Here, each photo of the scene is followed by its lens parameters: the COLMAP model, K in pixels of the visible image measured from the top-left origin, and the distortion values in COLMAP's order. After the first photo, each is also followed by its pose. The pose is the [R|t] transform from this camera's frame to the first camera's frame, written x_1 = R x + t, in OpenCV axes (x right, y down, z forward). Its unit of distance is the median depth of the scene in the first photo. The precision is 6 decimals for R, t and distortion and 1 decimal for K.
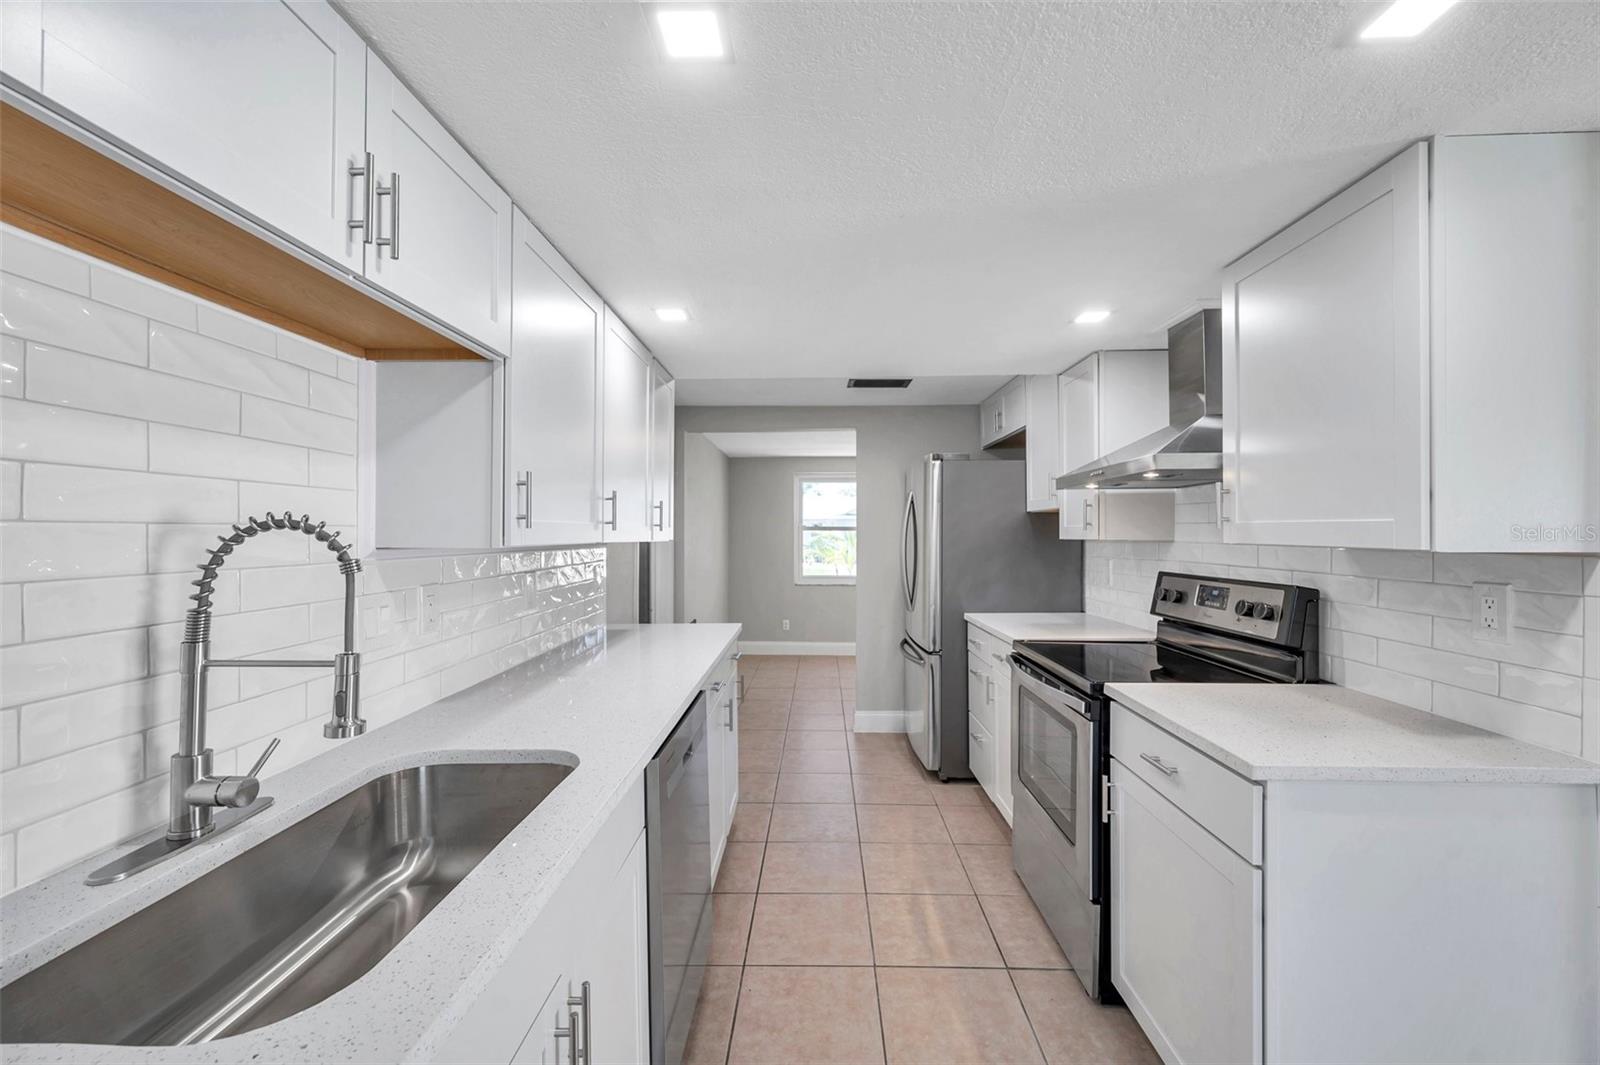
lens RADIAL K [[635.0, 0, 792.3], [0, 635.0, 528.6], [0, 0, 1]] dist [-0.003633, -0.000119]
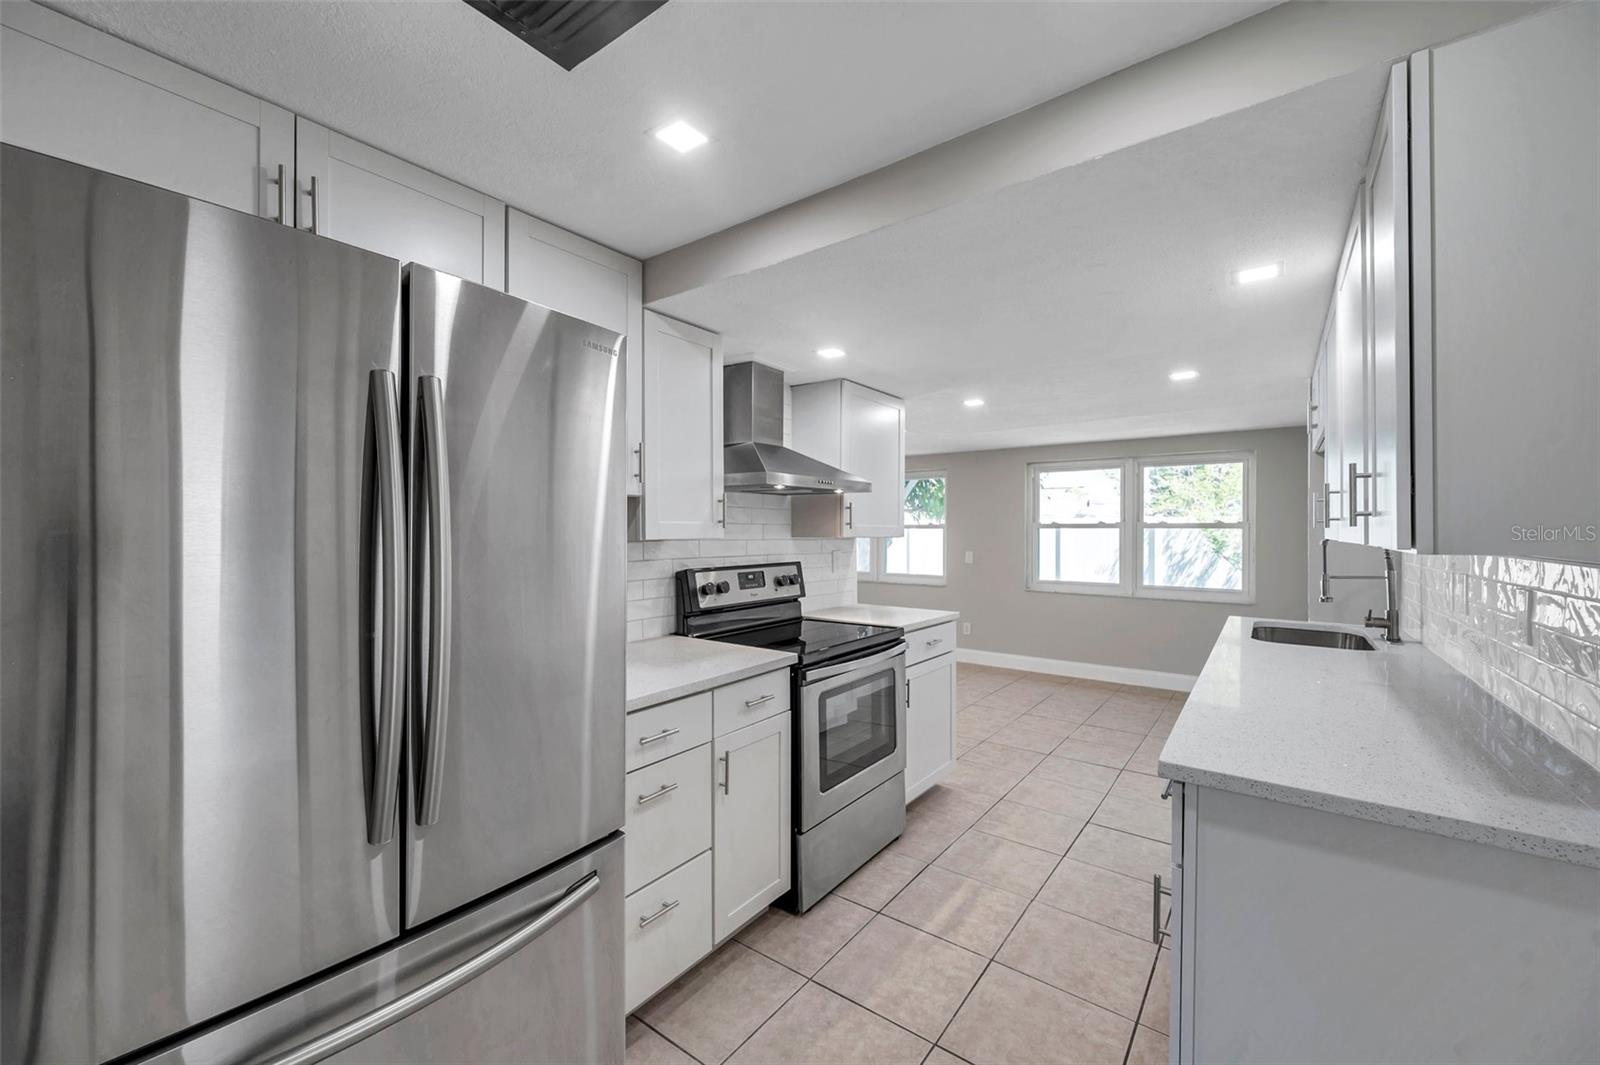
lens RADIAL K [[635.0, 0, 796.6], [0, 635.0, 533.7], [0, 0, 1]] dist [-0.003633, -0.000119]
pose [[-0.819658, -0.000951, 0.572852, -0.174646], [-0.003234, 0.999990, -0.002967, 0.016249], [-0.572844, -0.004285, -0.819653, 2.114053]]
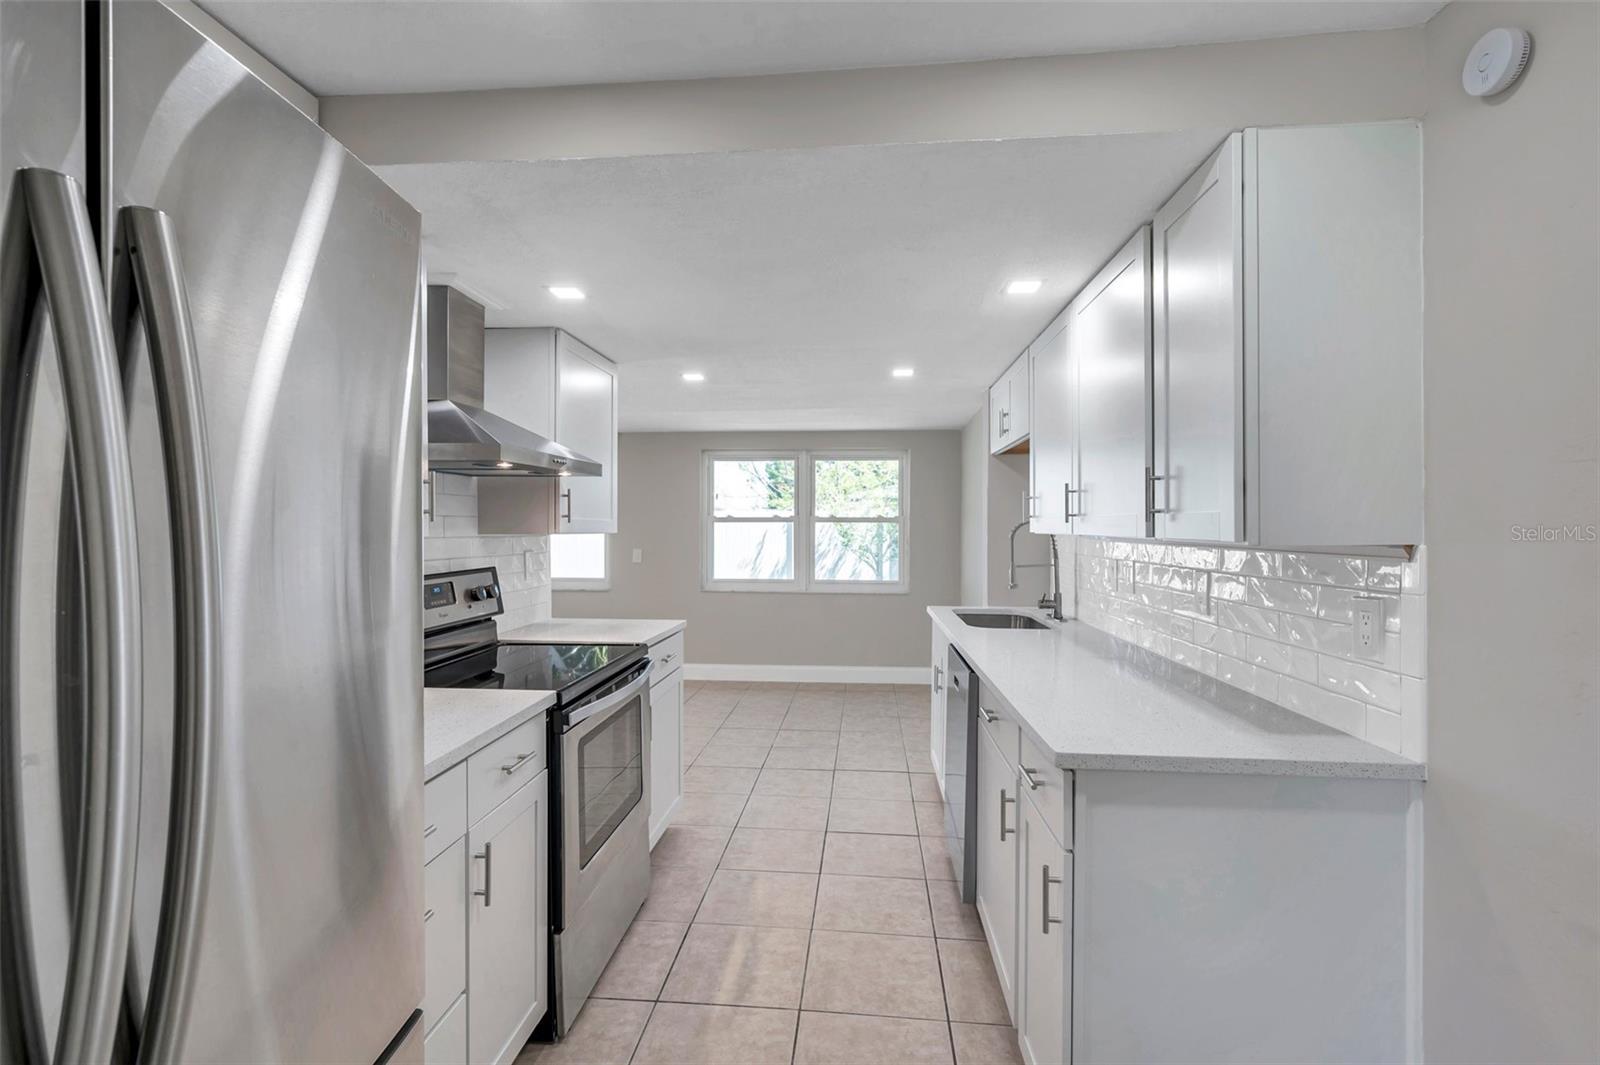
lens RADIAL K [[734.7, 0, 800.7], [0, 734.7, 529.1], [0, 0, 1]] dist [-0.001514, 0.000498]
pose [[-0.998941, 0.001018, 0.046008, 0.086510], [0.000928, 0.999998, -0.001983, 0.014642], [-0.046010, -0.001939, -0.998939, 2.140831]]
